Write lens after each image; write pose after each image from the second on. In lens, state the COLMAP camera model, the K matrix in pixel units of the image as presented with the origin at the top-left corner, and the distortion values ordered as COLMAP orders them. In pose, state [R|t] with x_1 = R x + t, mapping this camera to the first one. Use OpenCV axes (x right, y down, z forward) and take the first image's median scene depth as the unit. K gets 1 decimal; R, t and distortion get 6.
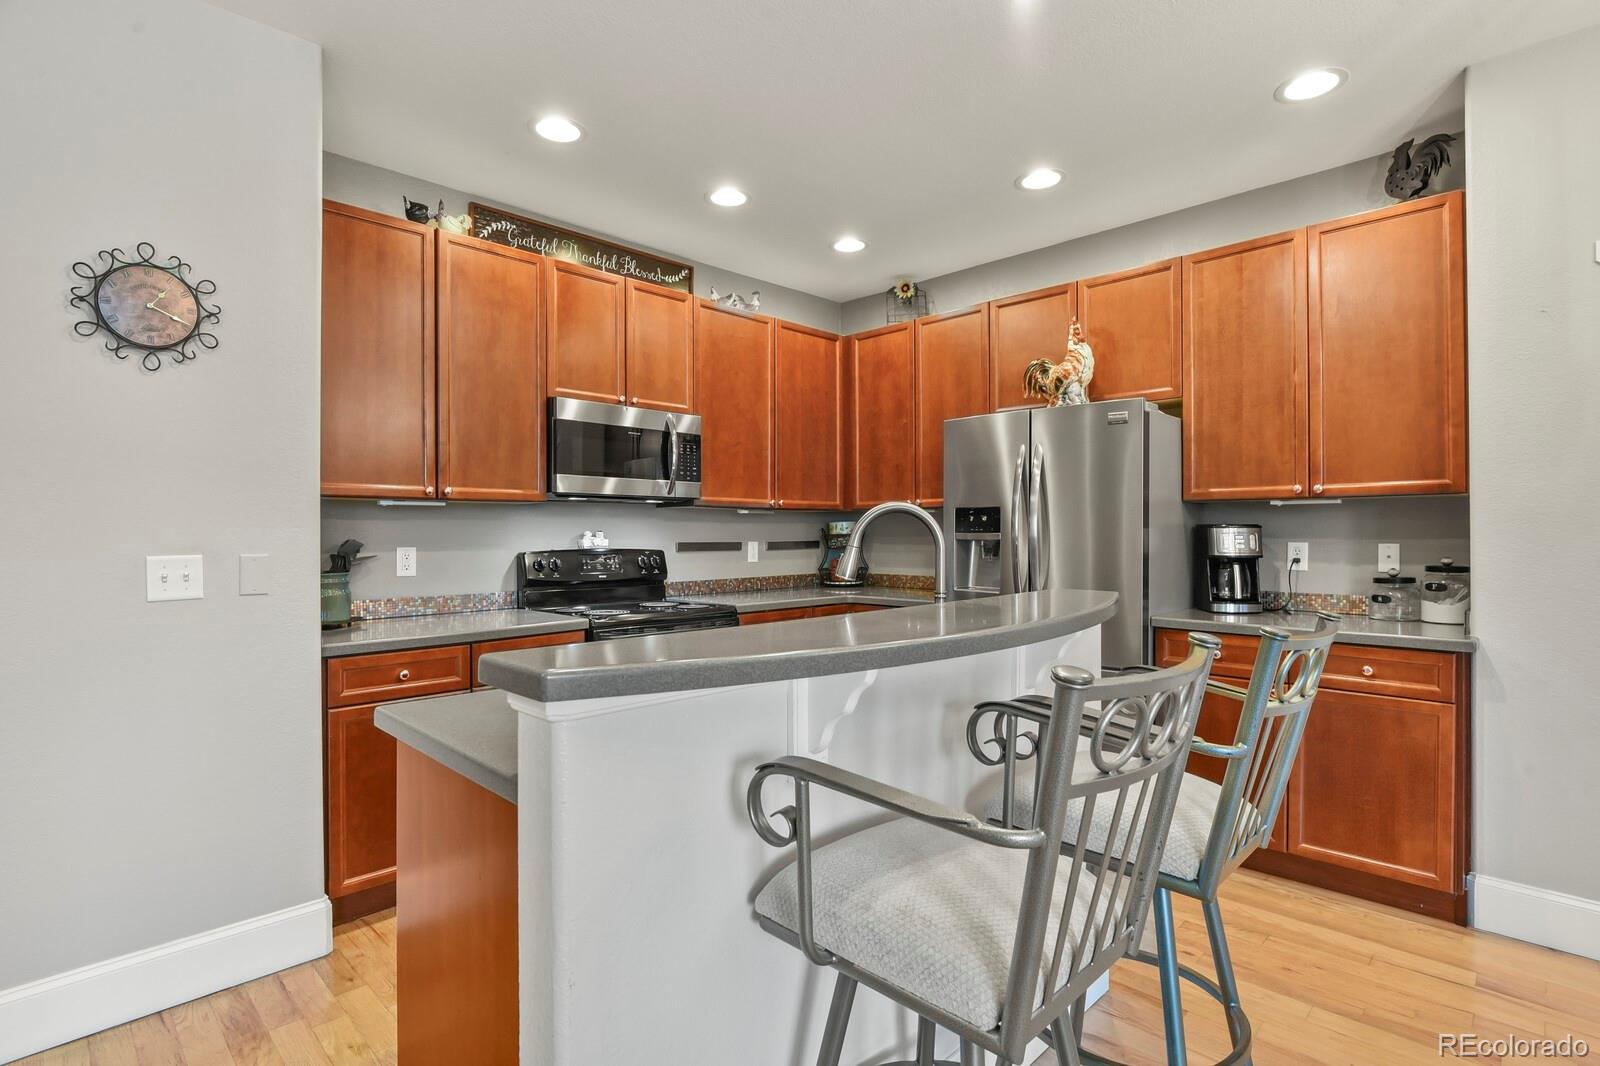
lens RADIAL K [[778.7, 0, 800.0], [0, 778.7, 533.0], [0, 0, 1]] dist [-0.002771, -0.000918]
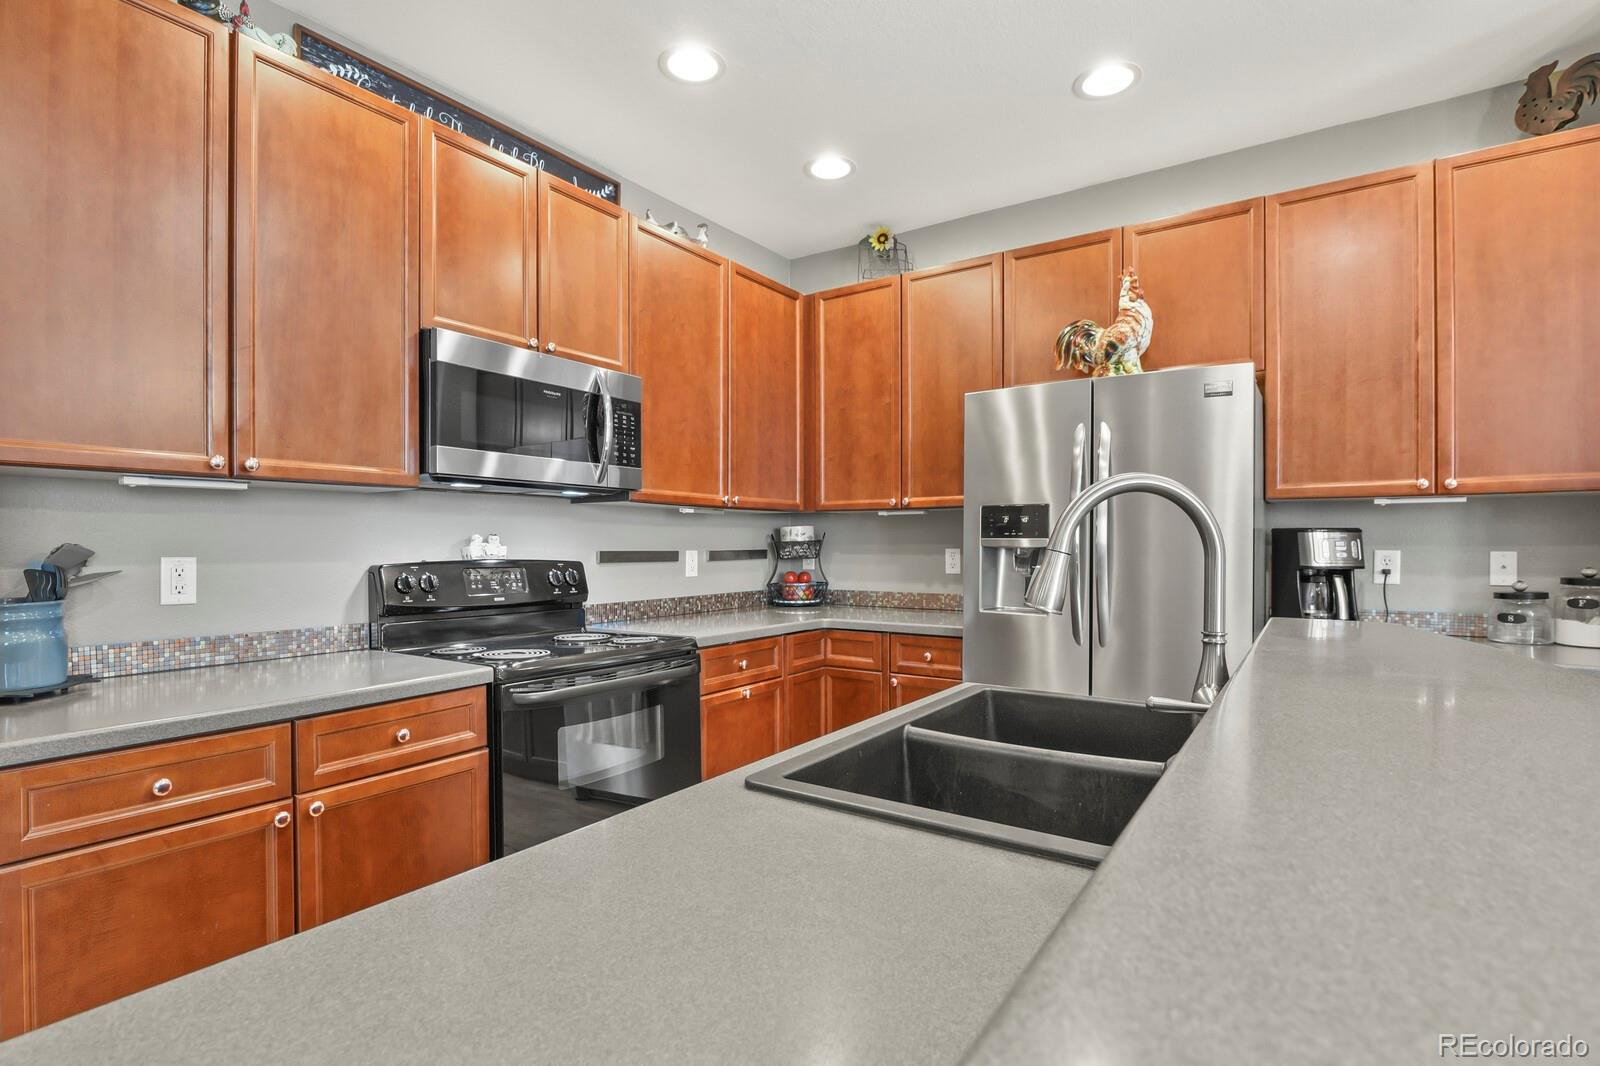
lens RADIAL K [[779.8, 0, 807.7], [0, 779.8, 547.5], [0, 0, 1]] dist [-0.003255, -0.007651]
pose [[0.983056, 0.001133, 0.183300, -0.123111], [-0.001800, 0.999992, 0.003472, 0.007247], [-0.183295, -0.003743, 0.983051, 0.291994]]
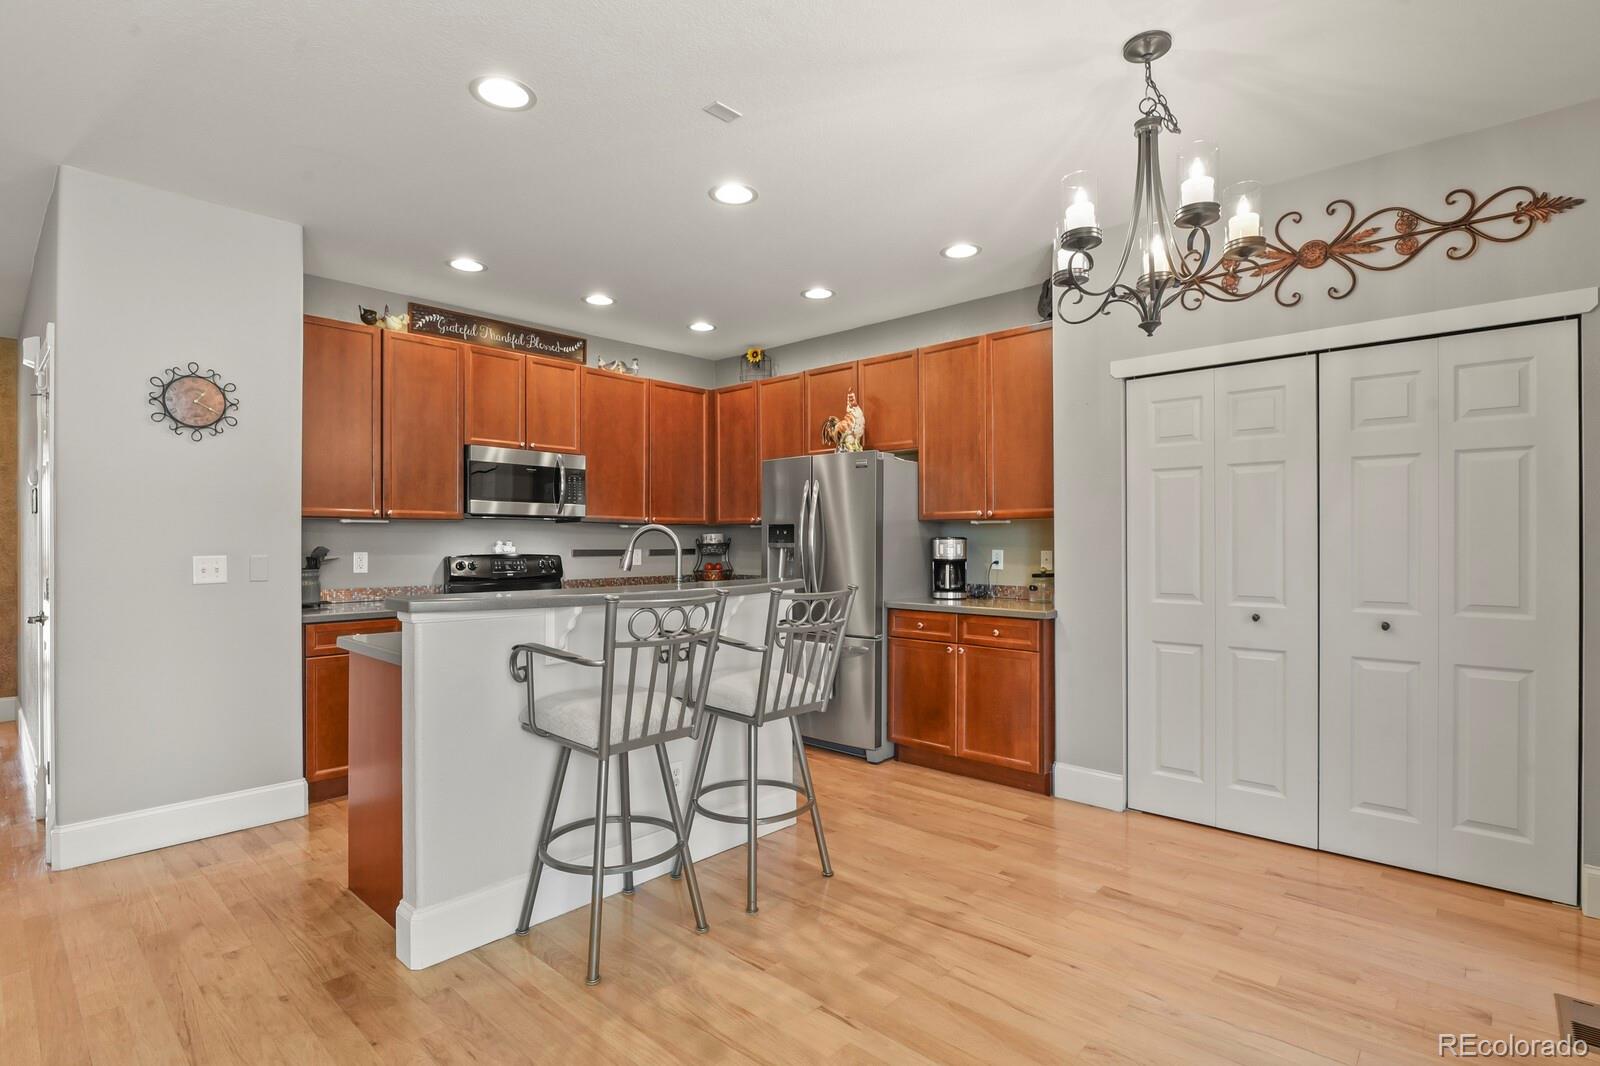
lens RADIAL K [[776.8, 0, 798.2], [0, 776.8, 540.5], [0, 0, 1]] dist [-0.000410, -0.000904]
pose [[0.999412, 0.001967, 0.034240, 0.223854], [-0.001869, 0.999994, -0.002875, -0.000133], [-0.034245, 0.002810, 0.999410, -0.406796]]
